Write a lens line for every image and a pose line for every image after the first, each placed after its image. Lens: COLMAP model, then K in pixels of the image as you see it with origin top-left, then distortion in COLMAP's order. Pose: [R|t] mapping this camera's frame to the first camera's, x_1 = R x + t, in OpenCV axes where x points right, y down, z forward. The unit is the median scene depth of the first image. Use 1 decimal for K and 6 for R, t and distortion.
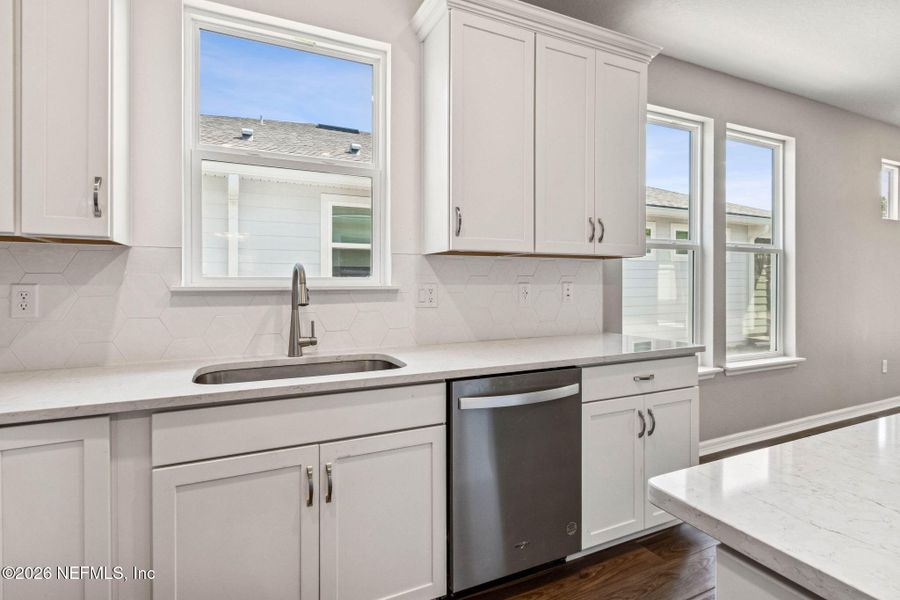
lens RADIAL K [[438.9, 0, 443.5], [0, 438.9, 284.8], [0, 0, 1]] dist [0.002662, 0.000652]
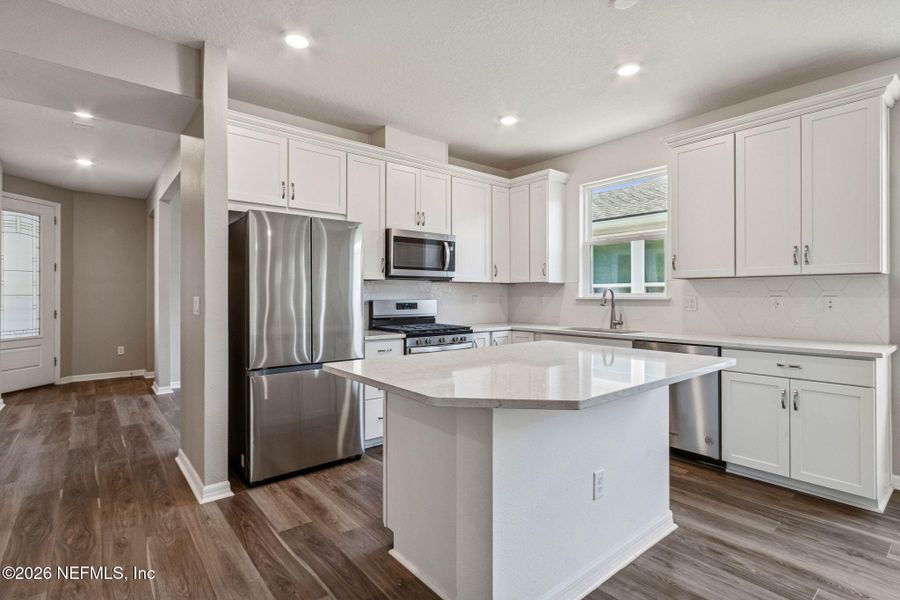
lens RADIAL K [[437.8, 0, 438.3], [0, 437.8, 289.5], [0, 0, 1]] dist [-0.001521, -0.000070]
pose [[0.243249, -0.014329, -0.969858, 1.620927], [-0.005473, 0.999855, -0.016144, 0.003347], [0.969948, 0.009235, 0.243136, -0.408664]]
